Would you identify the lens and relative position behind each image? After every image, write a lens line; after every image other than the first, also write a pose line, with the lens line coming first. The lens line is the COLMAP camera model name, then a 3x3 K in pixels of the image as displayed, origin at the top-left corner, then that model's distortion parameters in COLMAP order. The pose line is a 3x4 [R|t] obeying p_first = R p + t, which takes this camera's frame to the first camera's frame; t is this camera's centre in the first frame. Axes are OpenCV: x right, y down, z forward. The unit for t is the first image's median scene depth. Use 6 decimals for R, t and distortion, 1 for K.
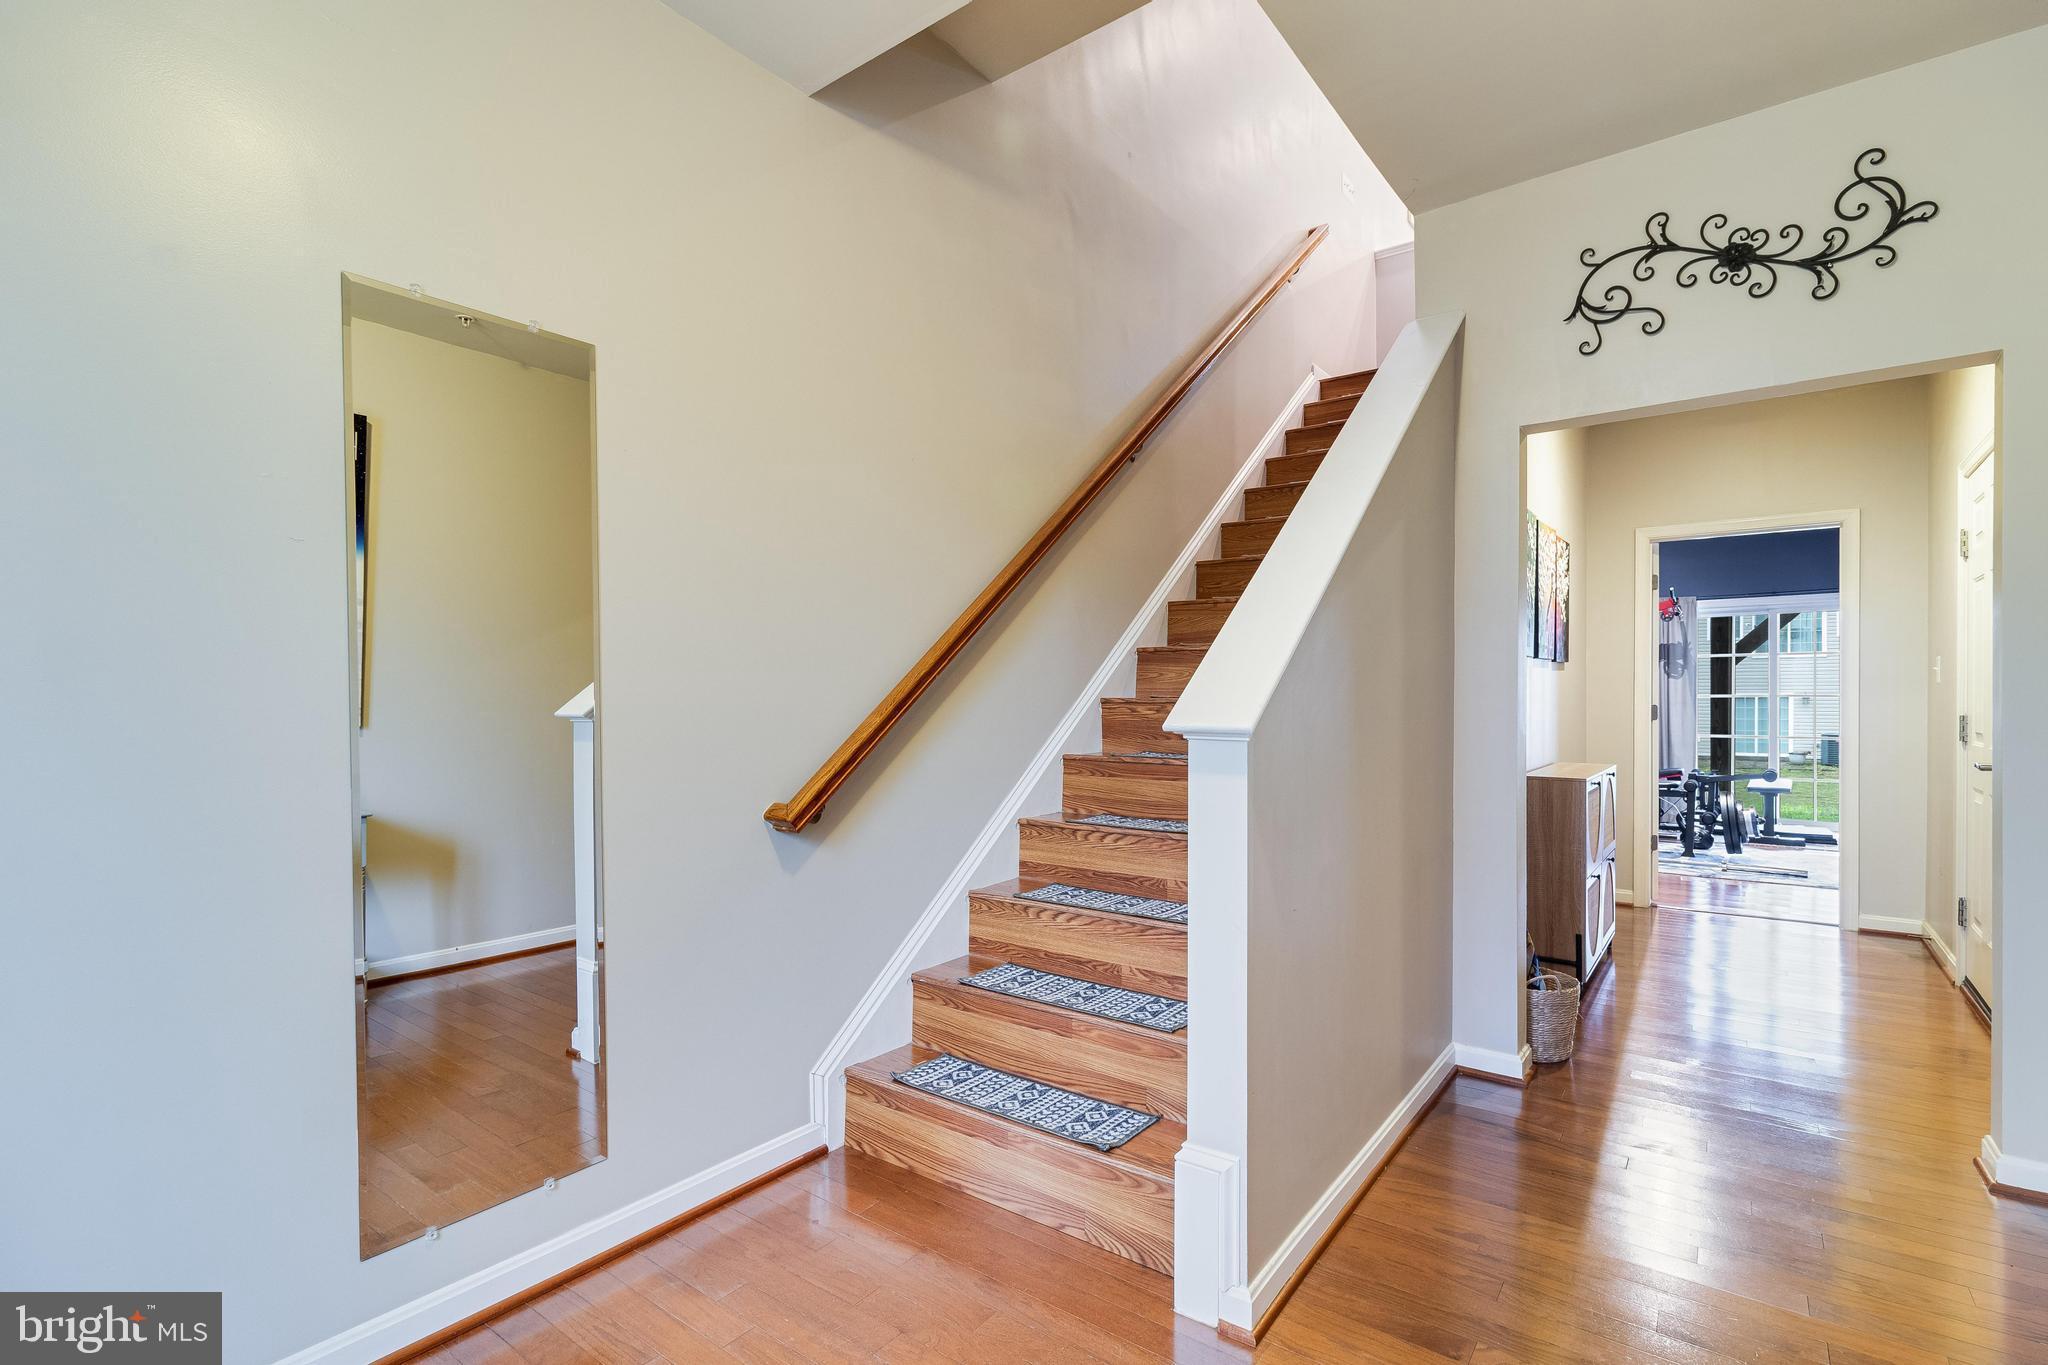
lens RADIAL K [[935.4, 0, 1026.2], [0, 935.4, 703.1], [0, 0, 1]] dist [-0.002487, -0.000127]
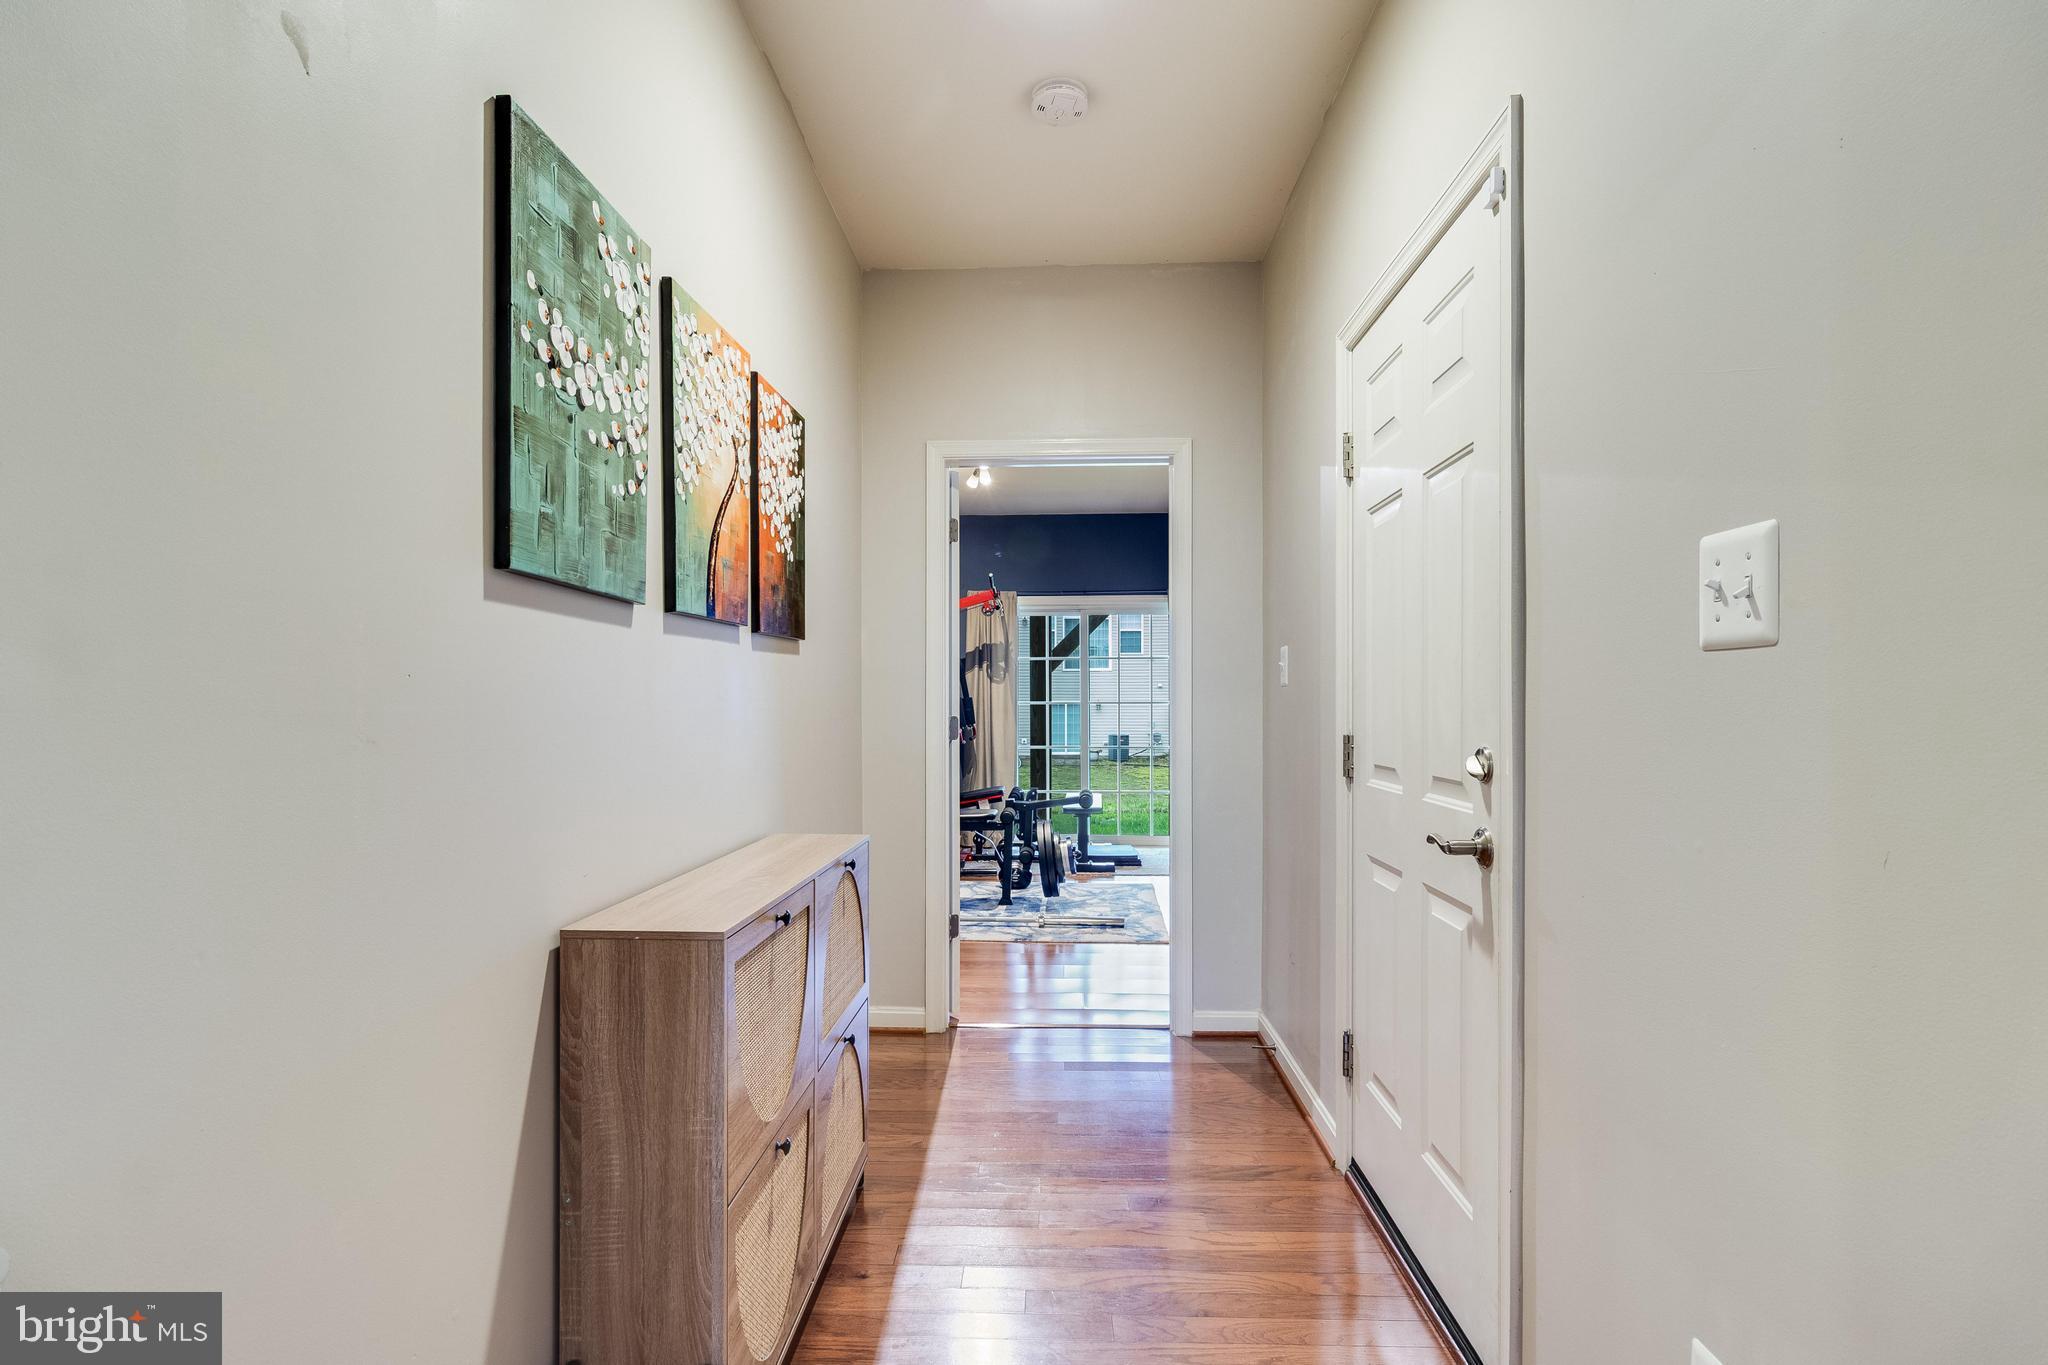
lens RADIAL K [[935.4, 0, 1026.2], [0, 935.4, 703.1], [0, 0, 1]] dist [-0.002487, -0.000127]
pose [[0.812691, 0.000123, 0.582695, 0.259832], [0.003993, 0.999975, -0.005780, -0.002876], [-0.582682, 0.007024, 0.812670, 0.342078]]
